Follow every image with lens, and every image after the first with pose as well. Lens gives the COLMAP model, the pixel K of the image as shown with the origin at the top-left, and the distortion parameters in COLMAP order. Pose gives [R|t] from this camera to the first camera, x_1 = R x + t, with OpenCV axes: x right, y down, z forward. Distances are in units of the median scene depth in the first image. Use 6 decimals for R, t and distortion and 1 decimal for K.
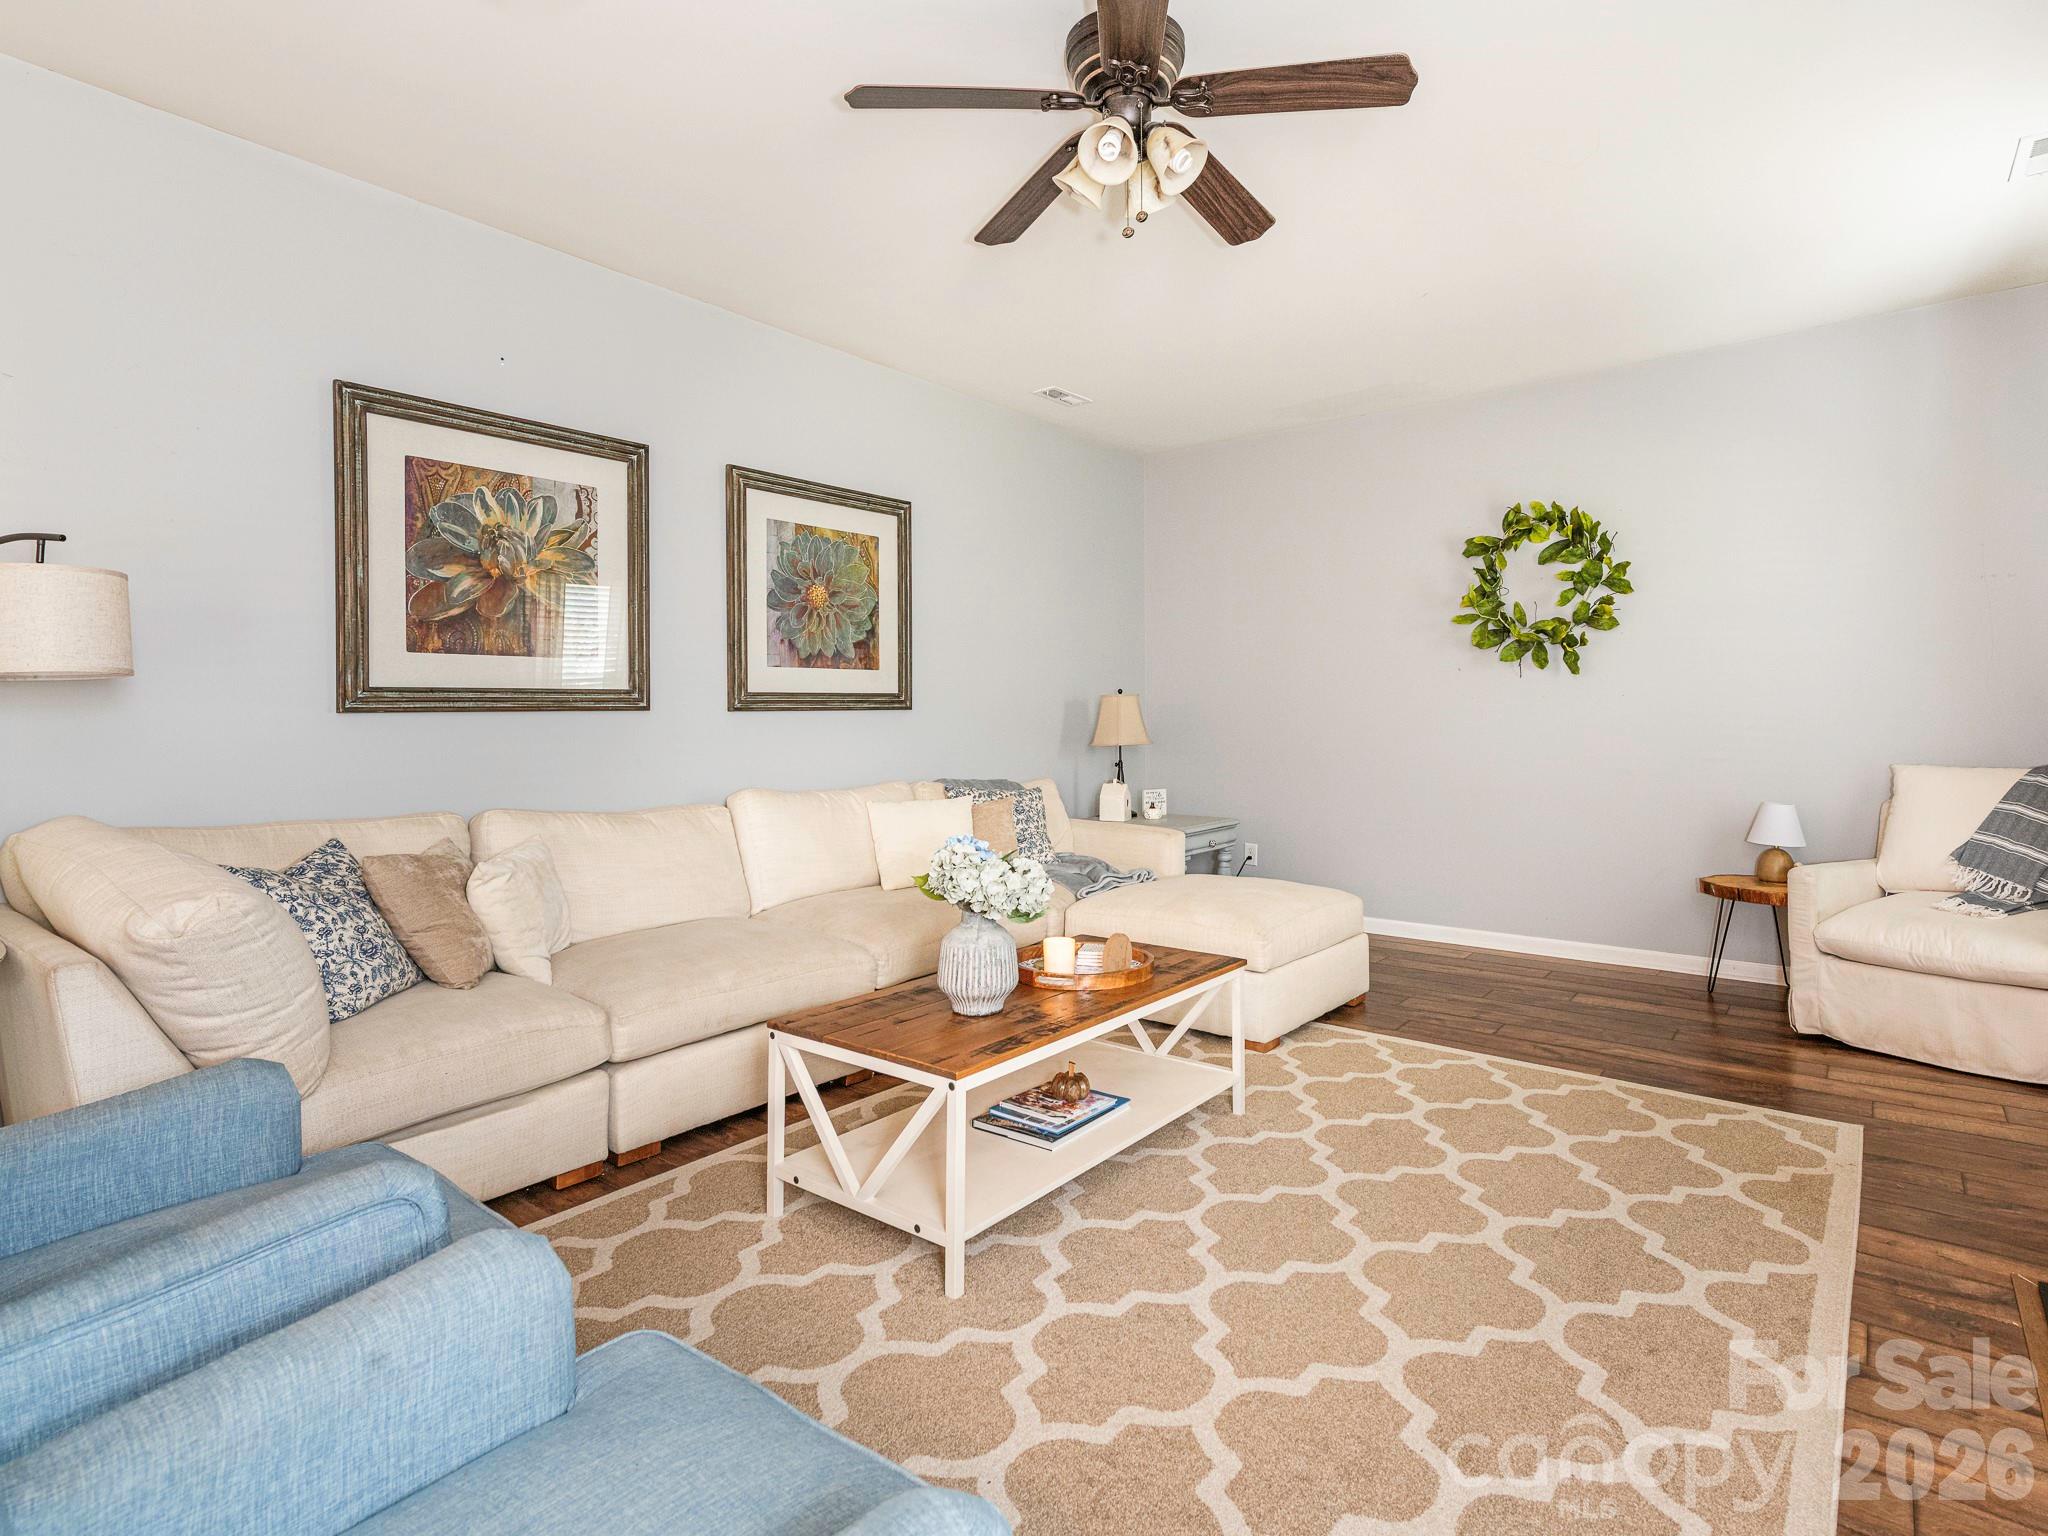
lens RADIAL K [[1083.0, 0, 1079.2], [0, 1083.0, 725.0], [0, 0, 1]] dist [0.006322, 0.000155]
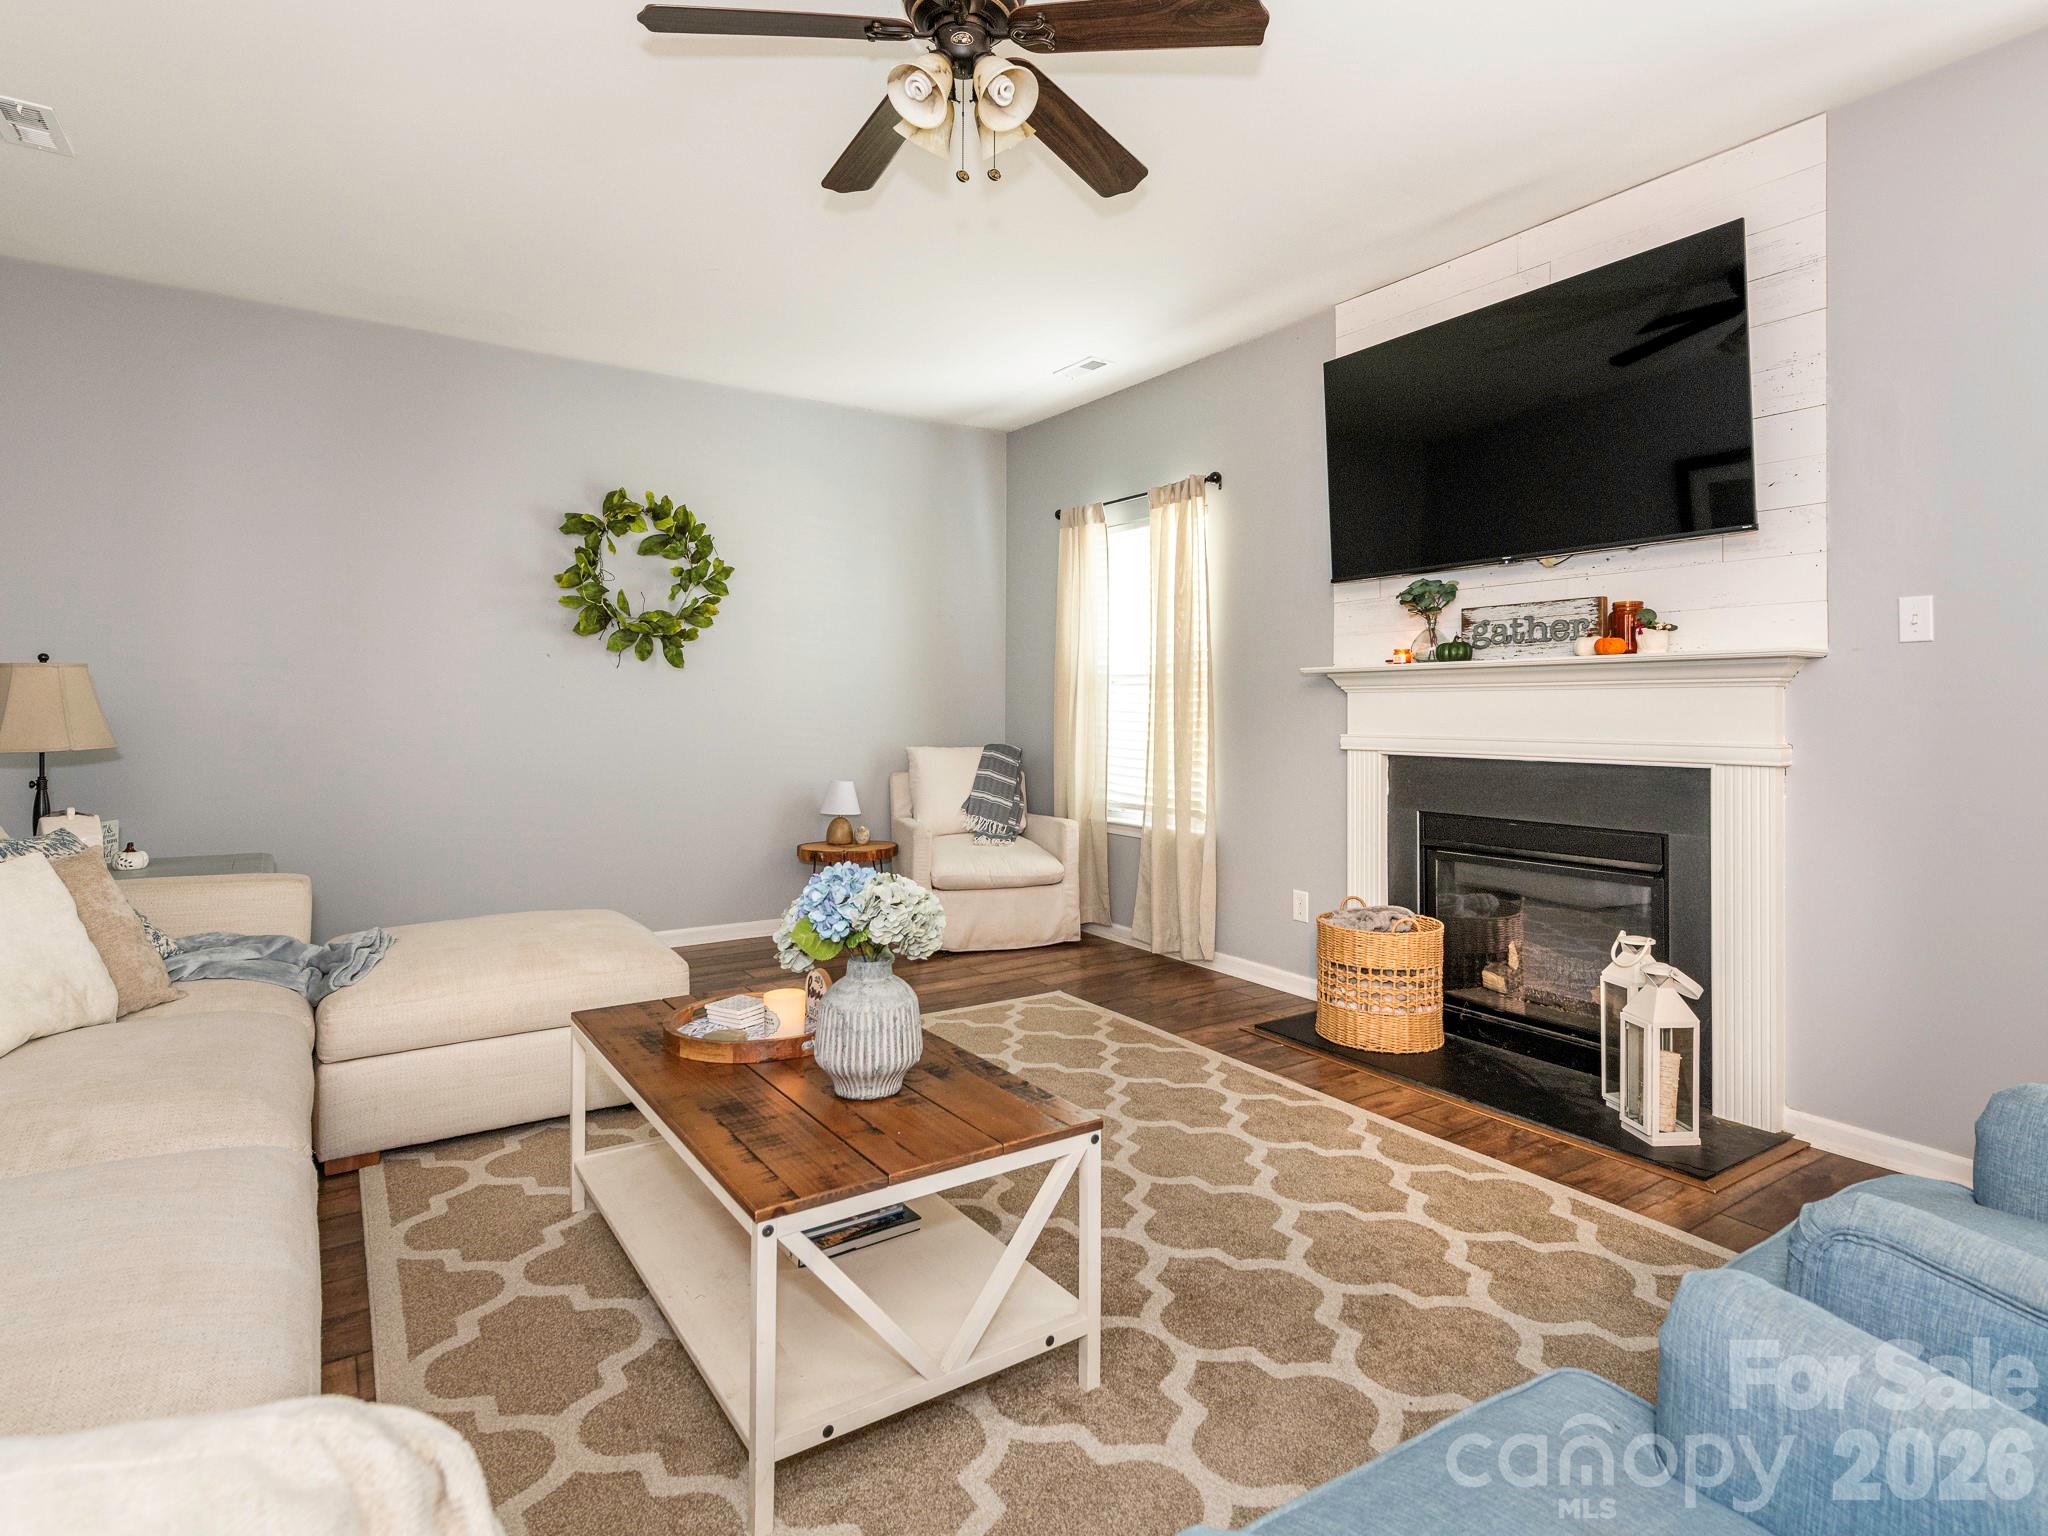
lens RADIAL K [[1083.0, 0, 1079.2], [0, 1083.0, 725.0], [0, 0, 1]] dist [0.006322, 0.000155]
pose [[0.284957, -0.003709, 0.958533, -0.440093], [-0.000850, 0.999991, 0.004122, 0.002378], [-0.958540, -0.001989, 0.284951, 0.363932]]
